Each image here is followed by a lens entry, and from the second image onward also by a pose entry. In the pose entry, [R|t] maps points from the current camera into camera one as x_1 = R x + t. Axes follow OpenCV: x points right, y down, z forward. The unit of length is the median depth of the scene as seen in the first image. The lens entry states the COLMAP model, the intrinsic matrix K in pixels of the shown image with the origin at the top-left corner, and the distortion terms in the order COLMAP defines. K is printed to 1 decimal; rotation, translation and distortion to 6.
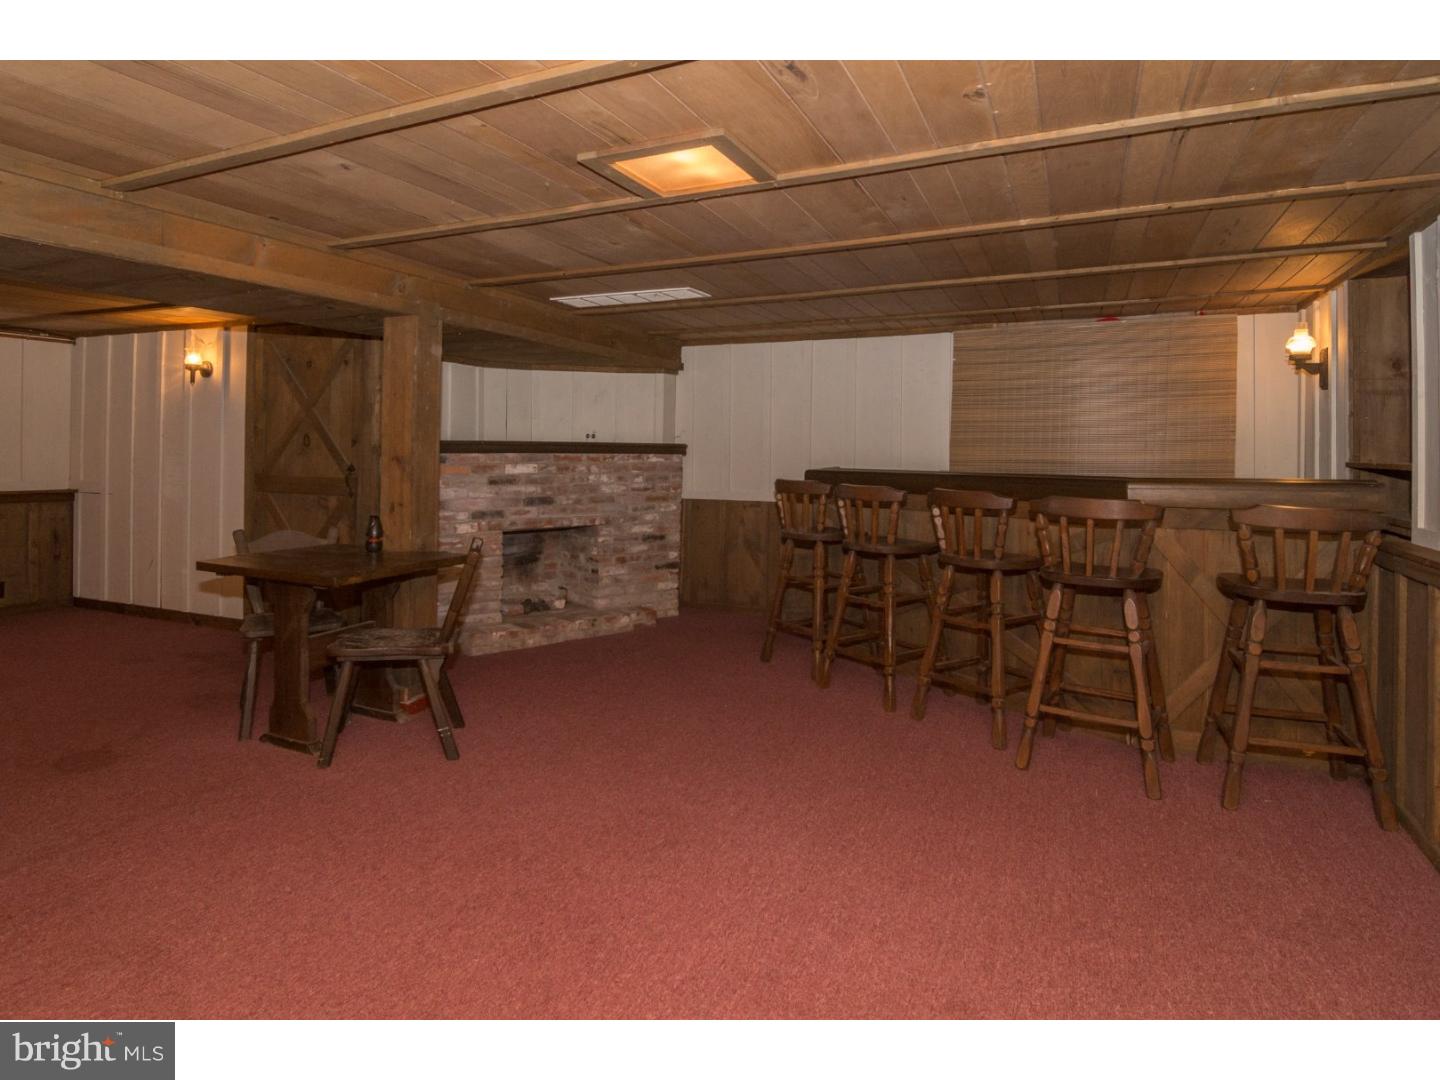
lens RADIAL K [[772.1, 0, 717.0], [0, 772.1, 515.0], [0, 0, 1]] dist [0.000537, -0.000185]
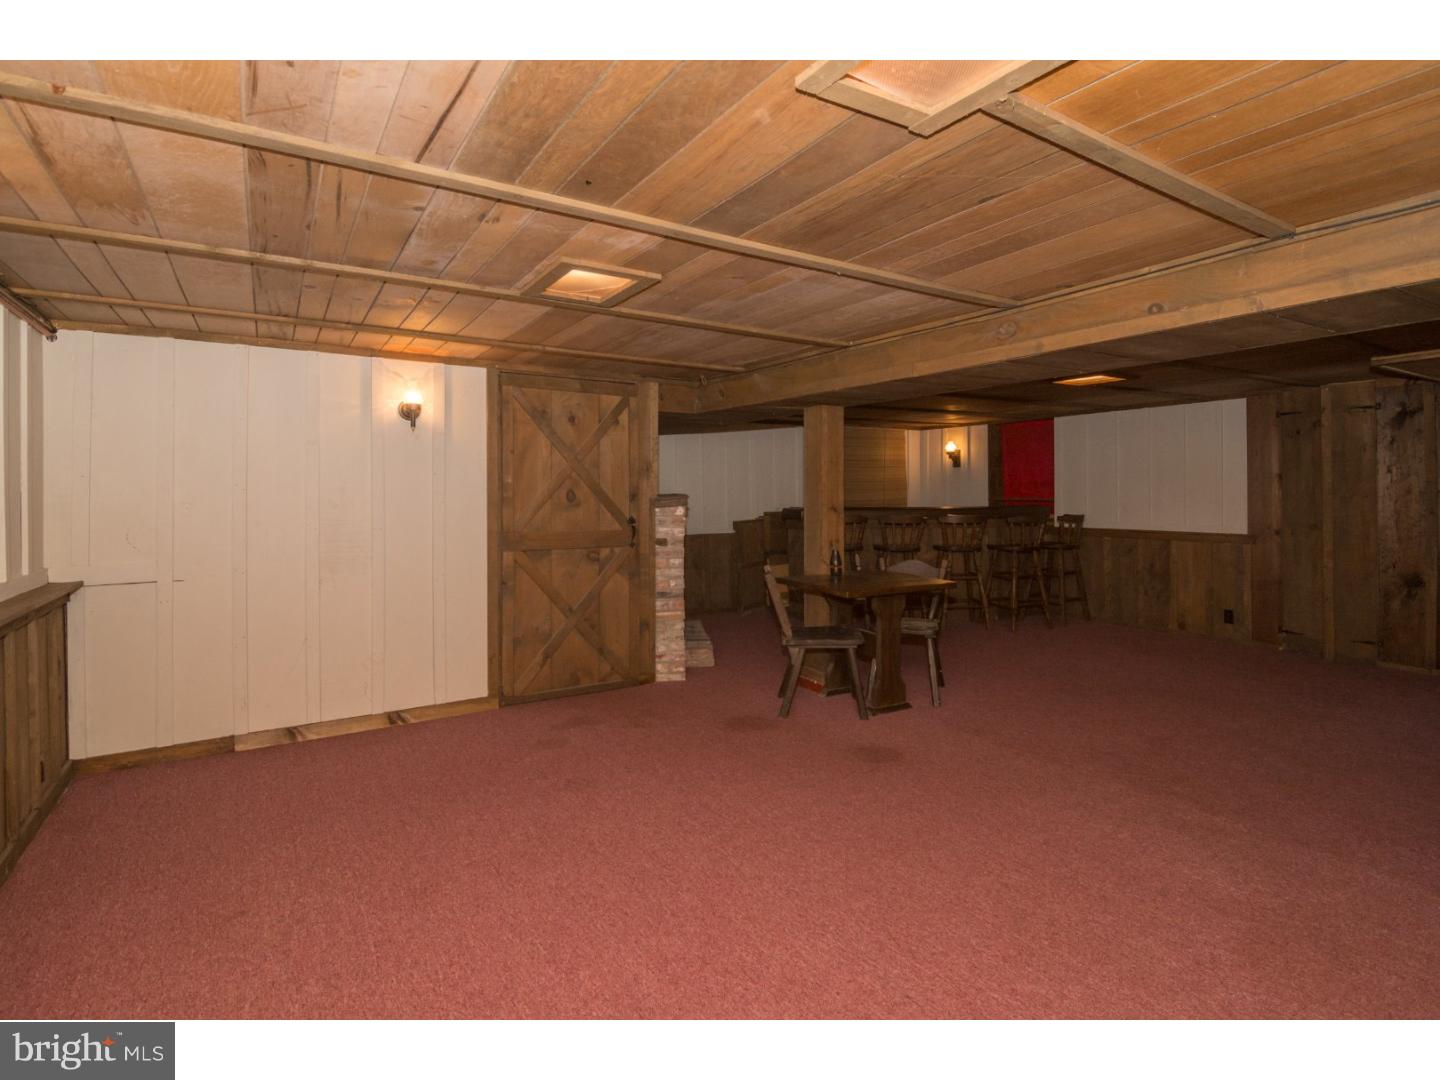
lens RADIAL K [[772.1, 0, 717.0], [0, 772.1, 515.0], [0, 0, 1]] dist [0.000537, -0.000185]
pose [[0.527545, -0.034122, 0.848841, -1.307082], [0.071835, 0.997406, -0.004551, -0.053987], [-0.846484, 0.063377, 0.528628, 0.323130]]
